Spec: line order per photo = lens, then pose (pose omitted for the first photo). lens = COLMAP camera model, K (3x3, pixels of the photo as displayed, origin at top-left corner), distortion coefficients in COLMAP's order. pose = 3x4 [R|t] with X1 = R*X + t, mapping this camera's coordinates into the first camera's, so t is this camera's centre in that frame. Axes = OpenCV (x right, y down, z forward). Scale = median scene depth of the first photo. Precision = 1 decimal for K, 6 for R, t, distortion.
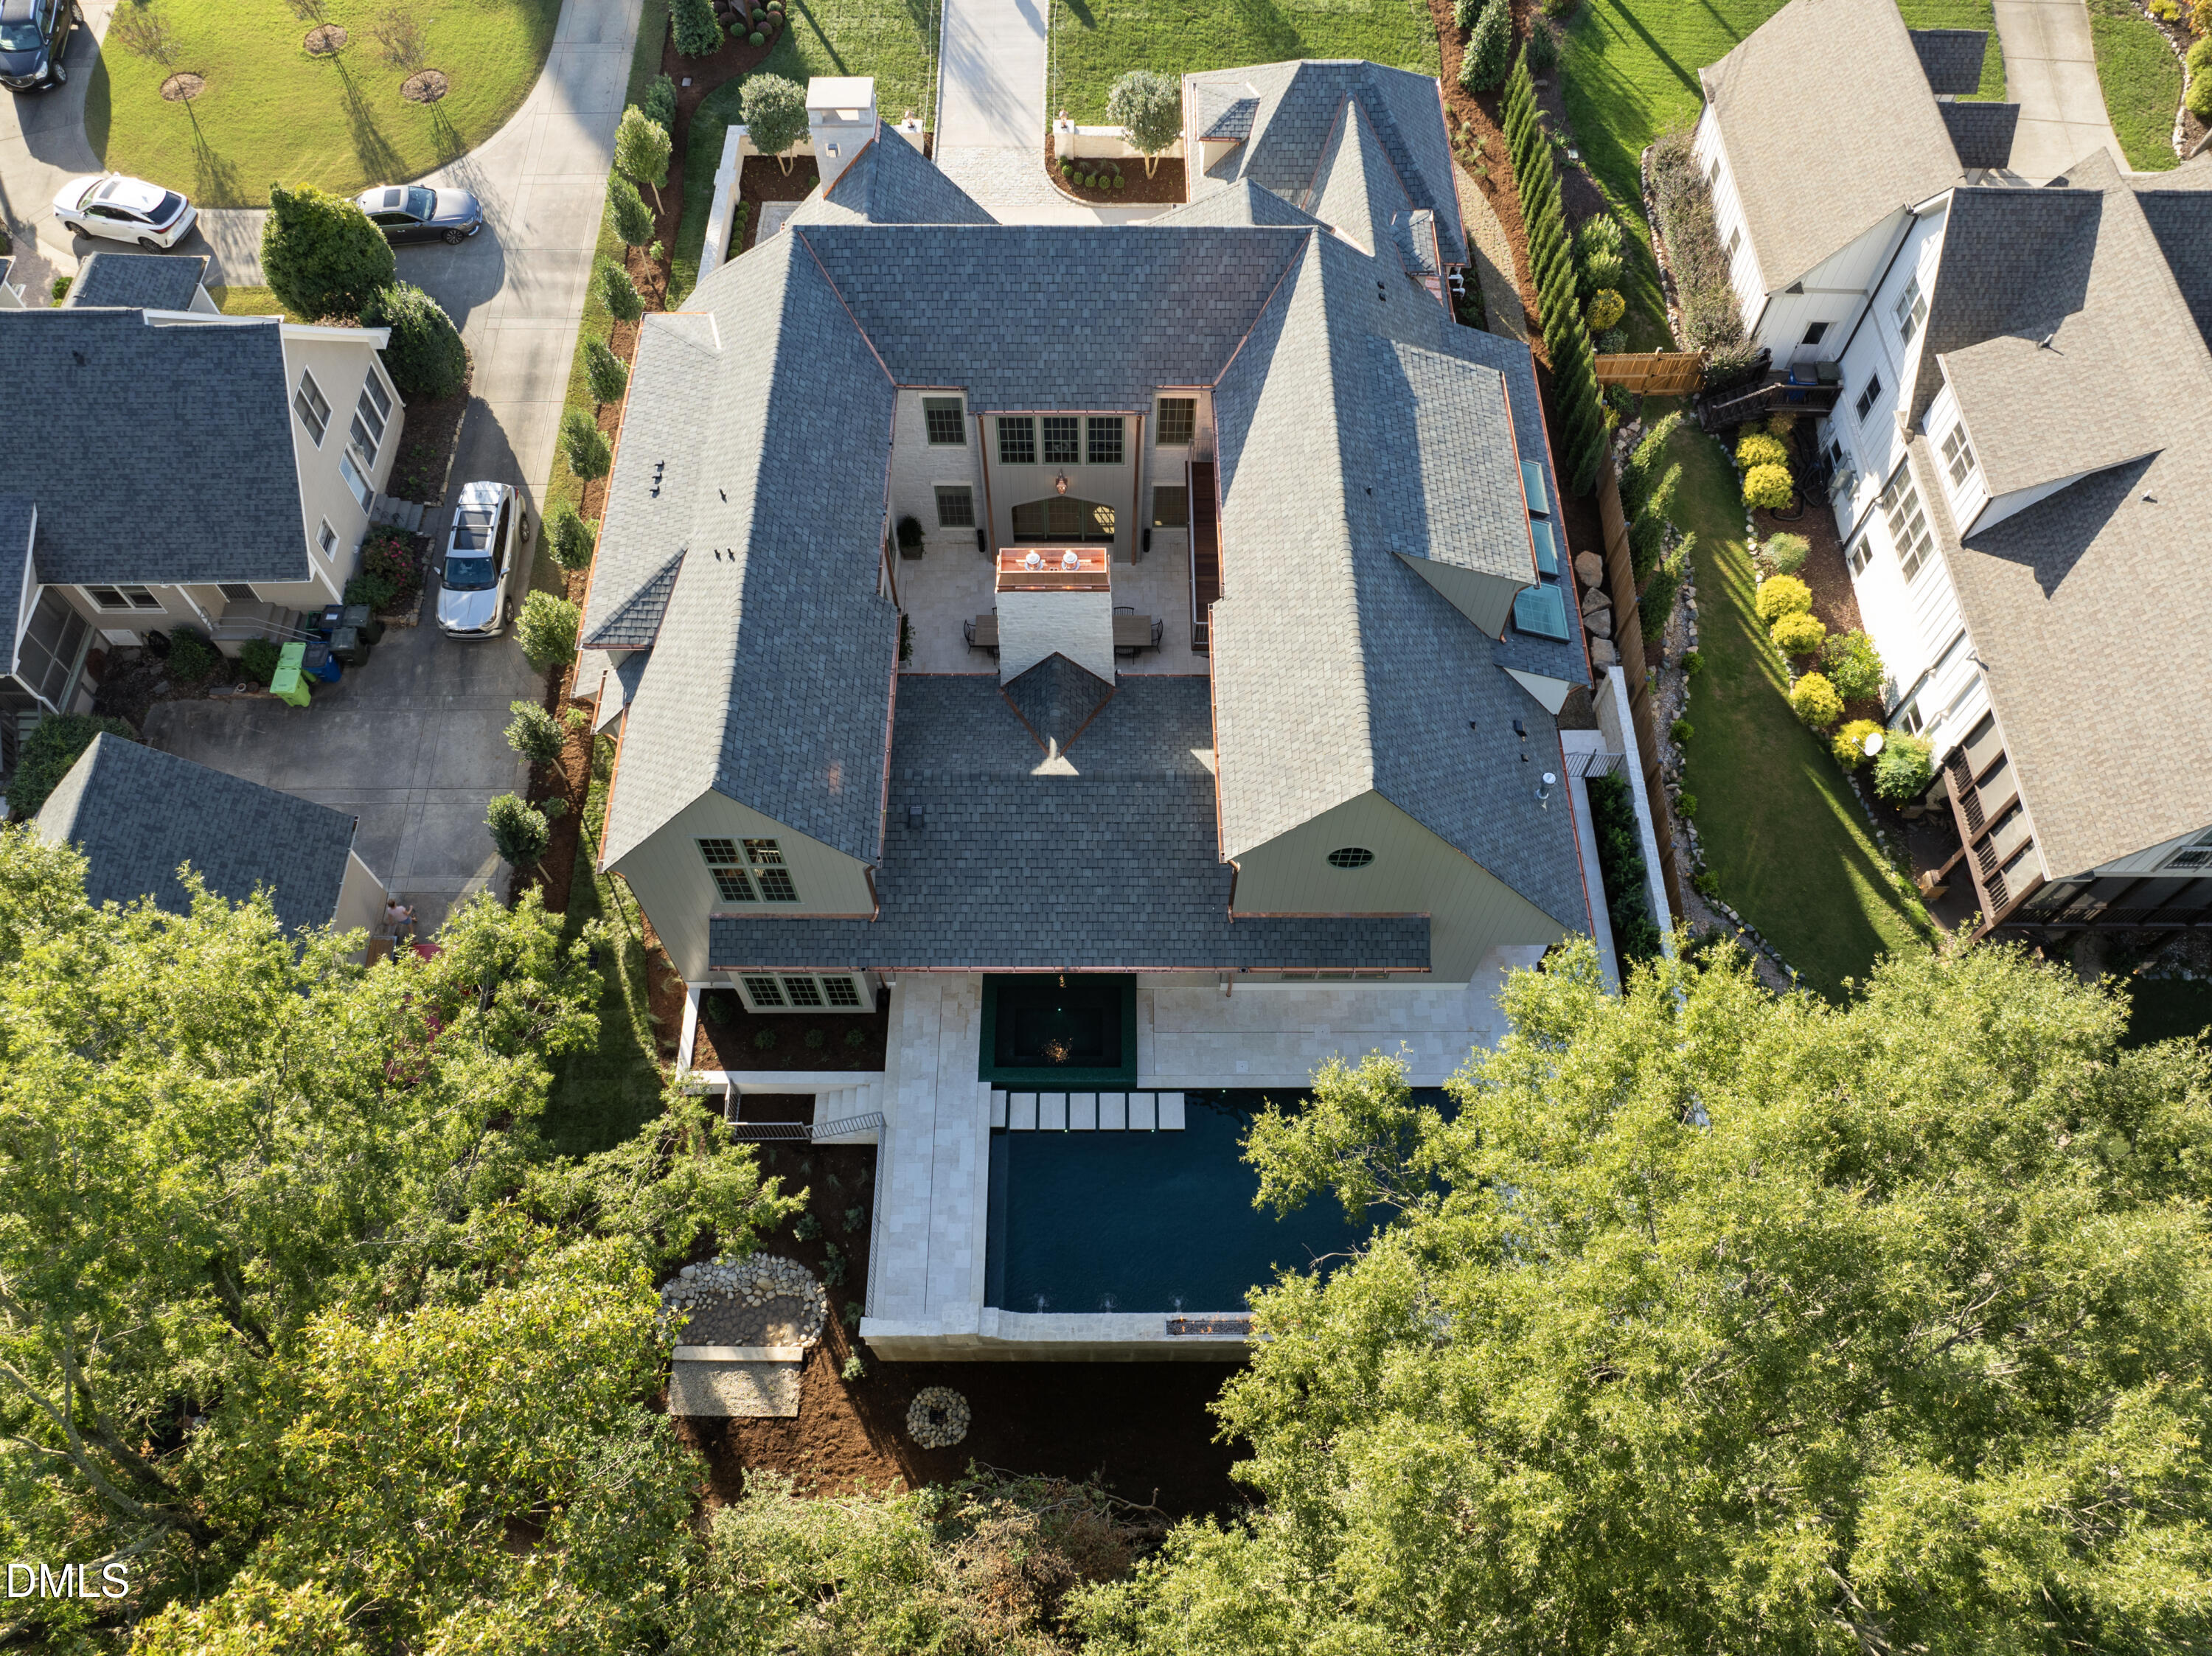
lens RADIAL K [[1552.0, 0, 1113.2], [0, 1552.0, 811.5], [0, 0, 1]] dist [-0.043726, 0.010890]
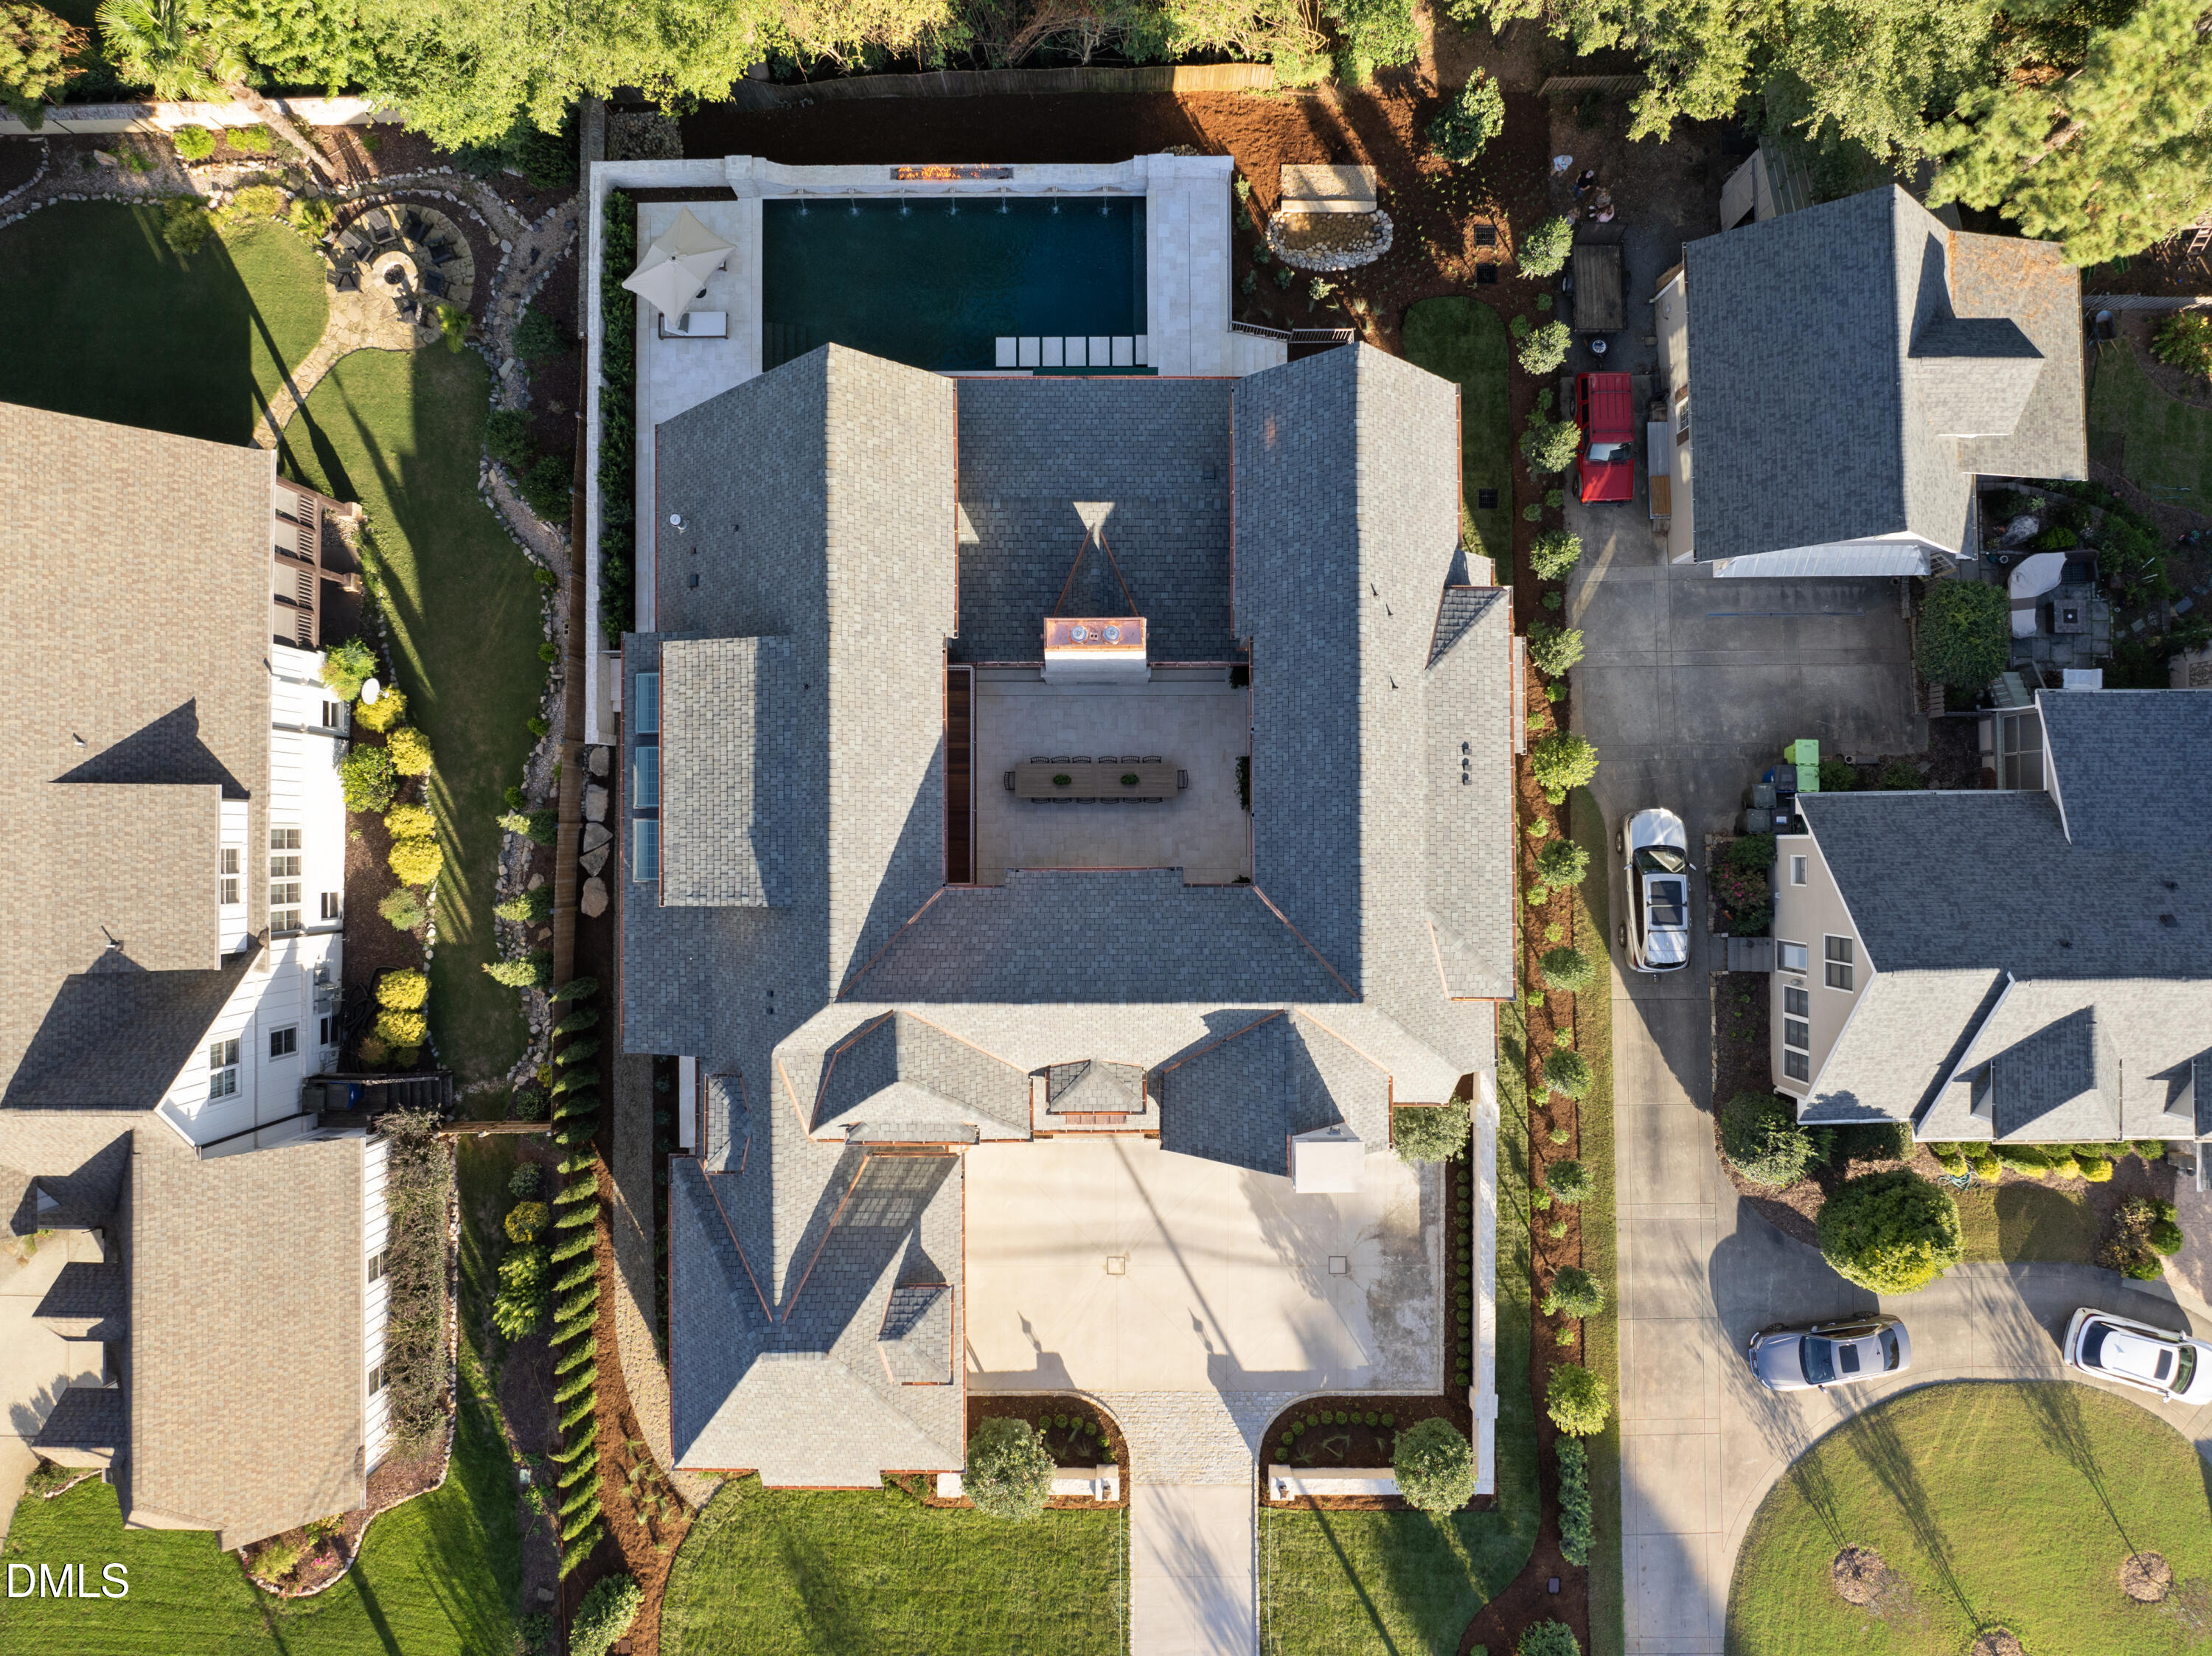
lens RADIAL K [[1552.0, 0, 1117.9], [0, 1552.0, 824.1], [0, 0, 1]] dist [-0.043726, 0.010890]
pose [[-0.999957, 0.000270, -0.009306, -0.040143], [-0.004858, -0.867831, 0.496836, -0.730313], [-0.007942, 0.496859, 0.867795, 0.079412]]
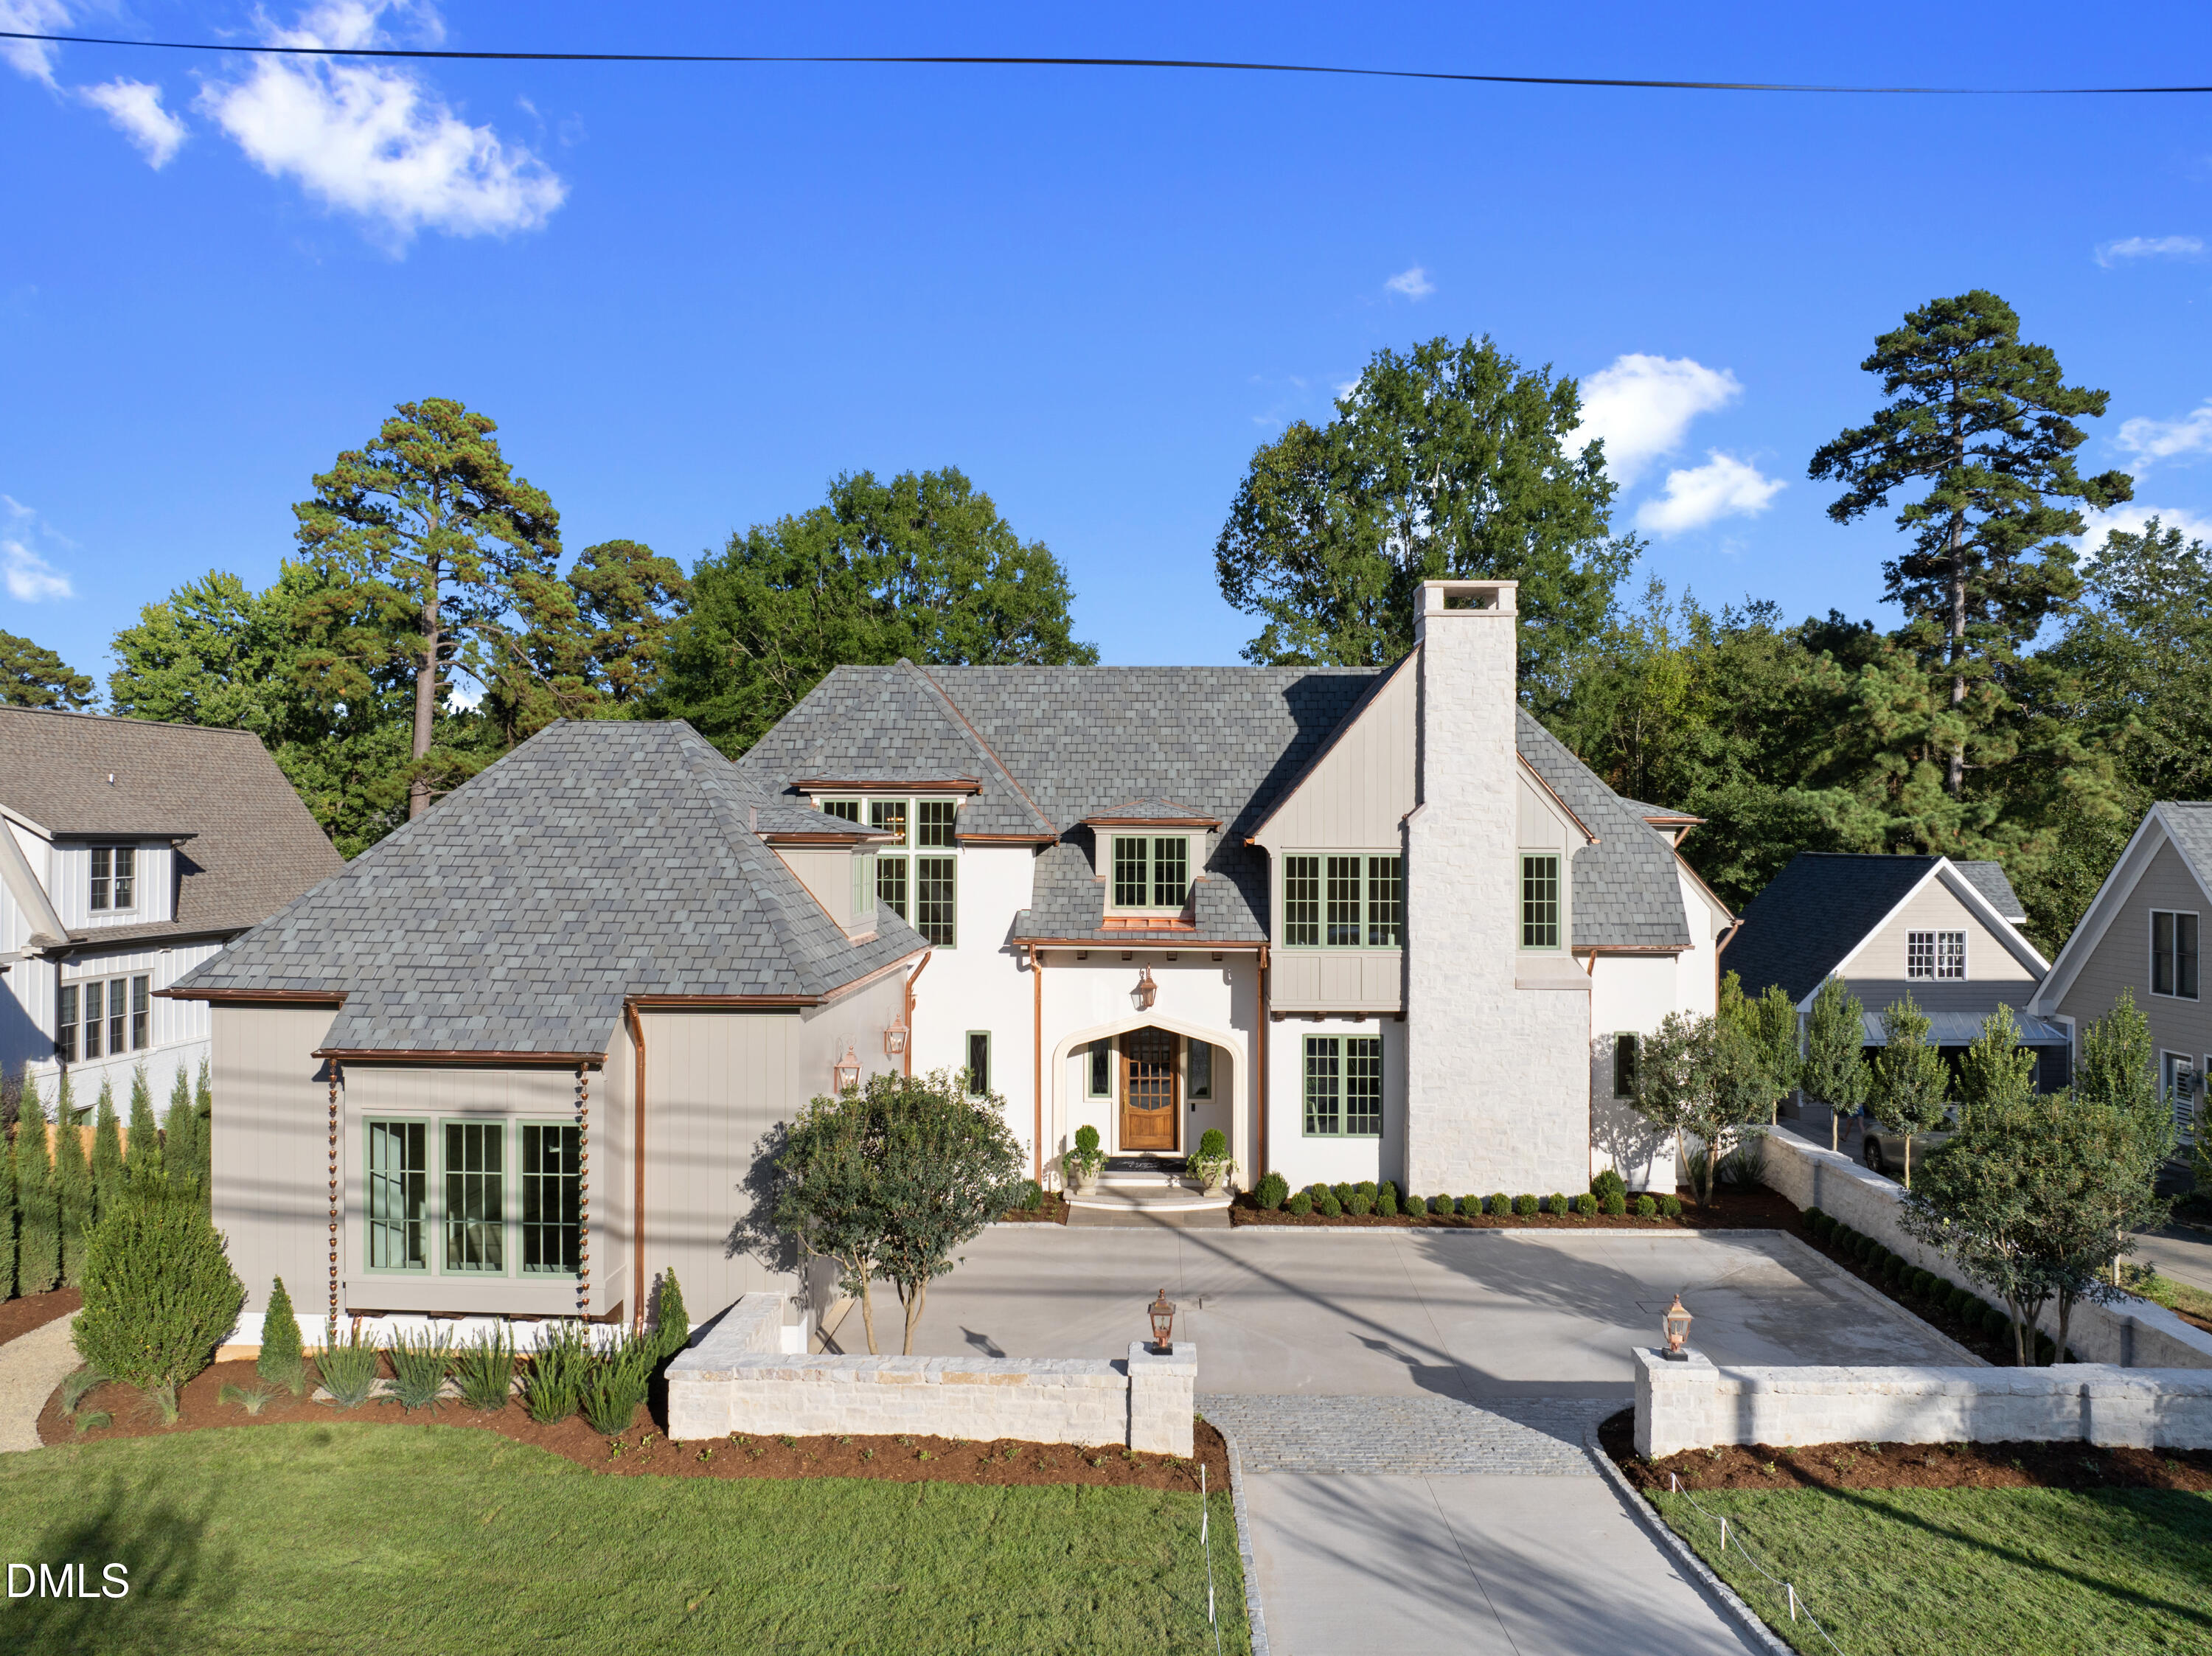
lens RADIAL K [[1552.0, 0, 1111.4], [0, 1552.0, 817.8], [0, 0, 1]] dist [-0.043726, 0.010890]
pose [[-0.999267, -0.012456, 0.036189, -0.042255], [0.025225, 0.496769, 0.867516, -1.002010], [-0.028784, 0.867793, -0.496091, 1.399330]]
